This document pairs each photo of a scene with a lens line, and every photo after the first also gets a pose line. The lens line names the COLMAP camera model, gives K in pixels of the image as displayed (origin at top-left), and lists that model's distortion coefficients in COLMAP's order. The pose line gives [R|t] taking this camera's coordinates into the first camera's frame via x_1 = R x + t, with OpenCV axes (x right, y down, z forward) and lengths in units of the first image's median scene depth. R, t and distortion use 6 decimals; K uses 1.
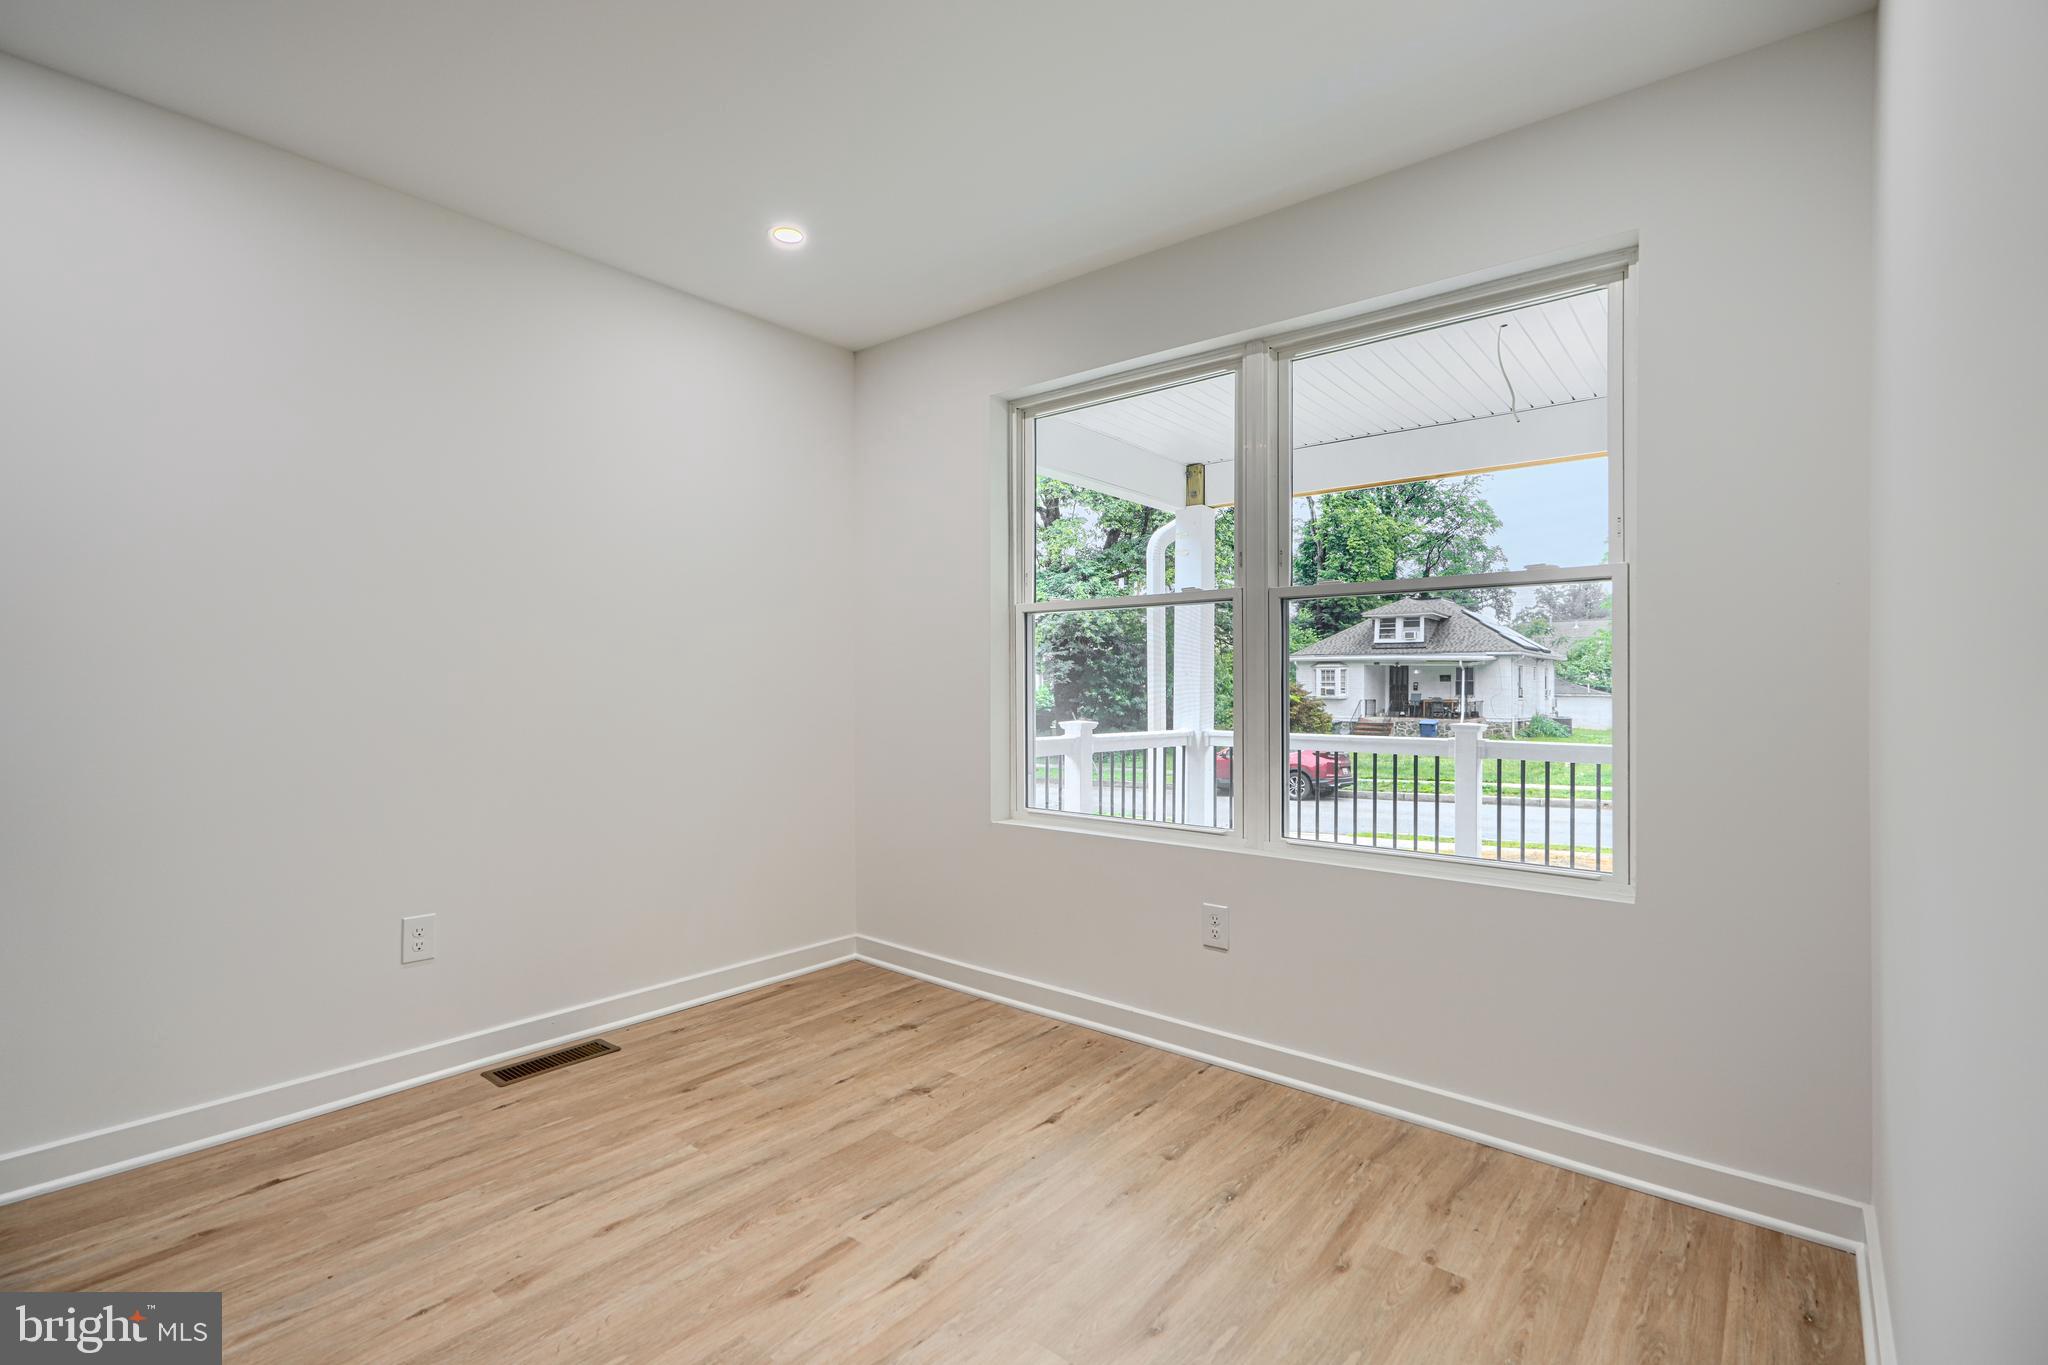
lens RADIAL K [[933.4, 0, 1039.3], [0, 933.4, 679.7], [0, 0, 1]] dist [0.004655, -0.000171]
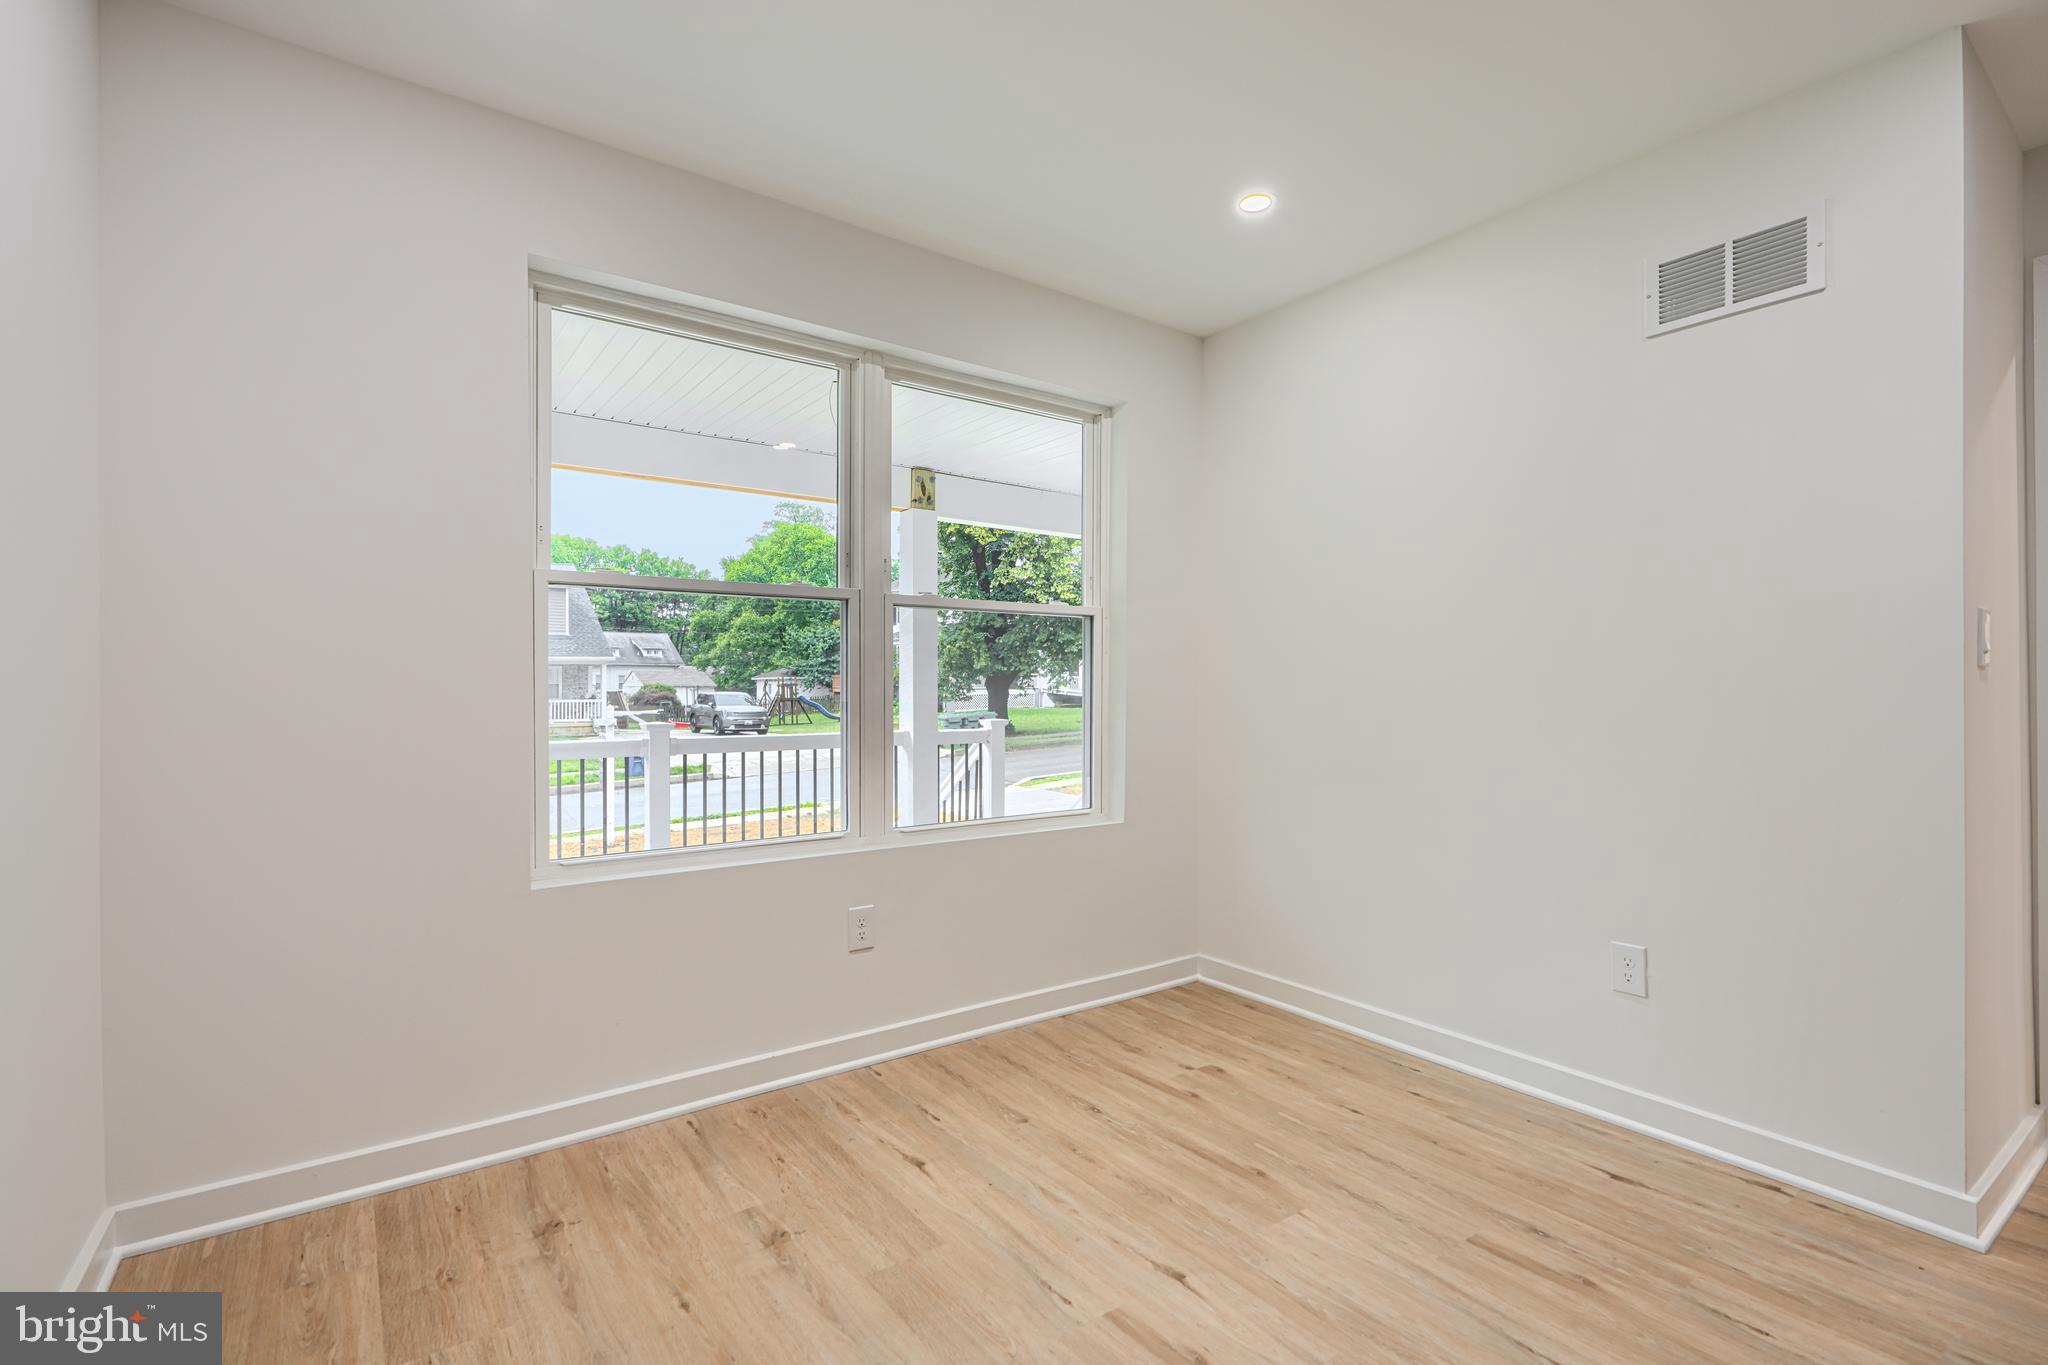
lens RADIAL K [[933.4, 0, 1024.3], [0, 933.4, 687.1], [0, 0, 1]] dist [0.004655, -0.000171]
pose [[0.256486, -0.004393, 0.966538, -0.811579], [-0.007108, 0.999954, 0.006431, -0.001378], [-0.966522, -0.008520, 0.256443, 0.644260]]
